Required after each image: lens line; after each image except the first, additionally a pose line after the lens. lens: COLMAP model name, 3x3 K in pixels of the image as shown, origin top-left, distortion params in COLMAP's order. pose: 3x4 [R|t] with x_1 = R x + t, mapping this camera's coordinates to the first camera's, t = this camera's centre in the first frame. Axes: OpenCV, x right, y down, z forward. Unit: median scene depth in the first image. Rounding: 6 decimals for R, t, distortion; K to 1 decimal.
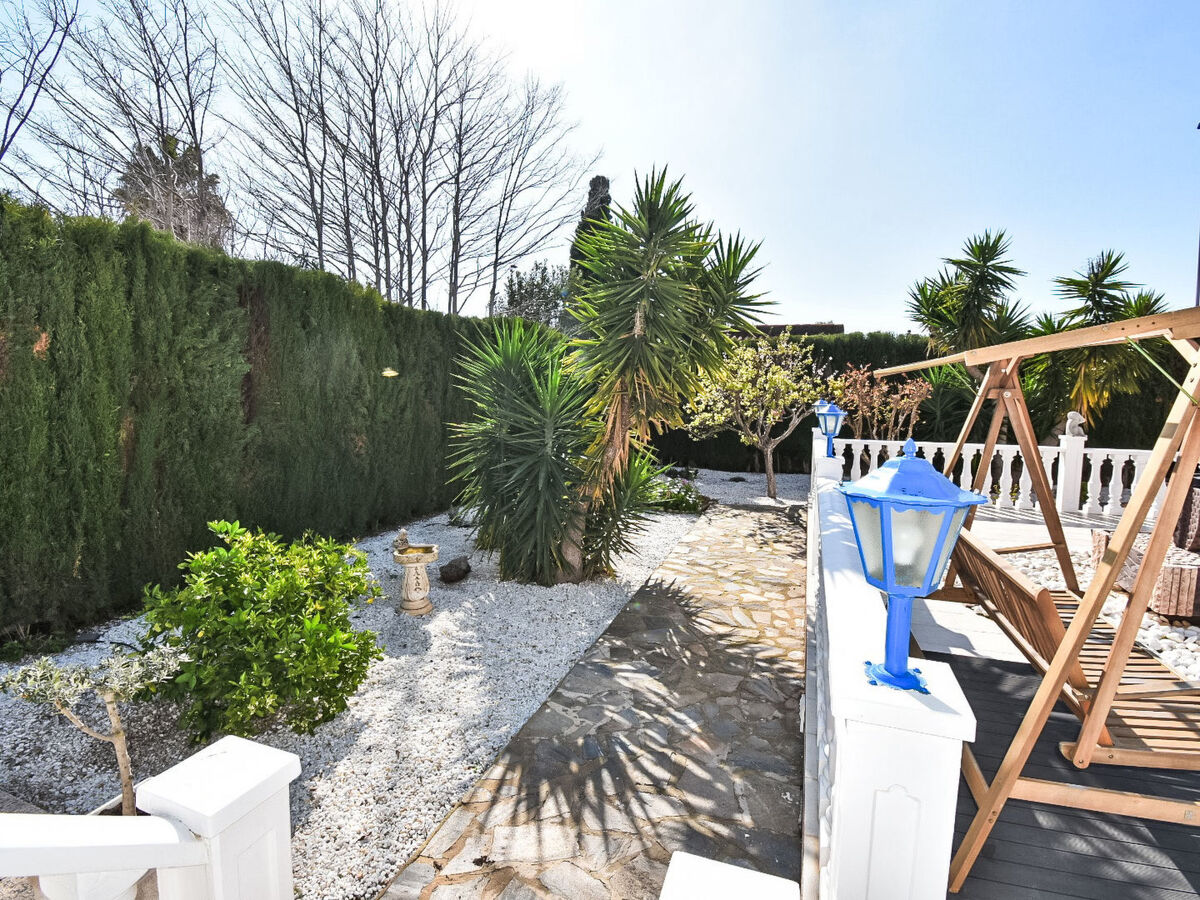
lens RADIAL K [[623.0, 0, 592.9], [0, 623.0, 440.5], [0, 0, 1]] dist [0.017937, -0.033062]
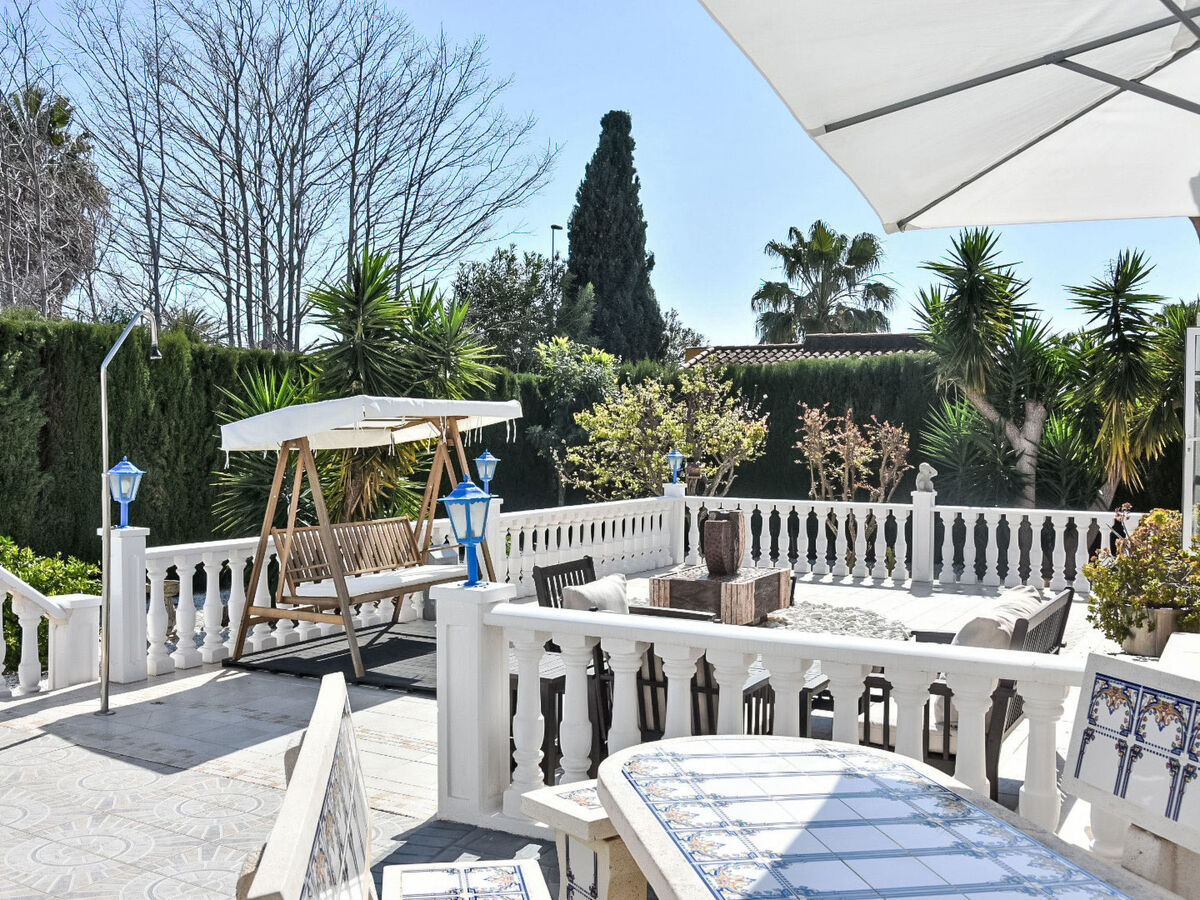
lens RADIAL K [[1218.8, 0, 578.7], [0, 1218.8, 450.9], [0, 0, 1]] dist [-0.049224, -0.001297]
pose [[0.984763, -0.000237, -0.173901, 0.437241], [-0.010890, 0.997952, -0.063030, 0.035424], [0.173559, 0.063963, 0.982744, -0.544880]]
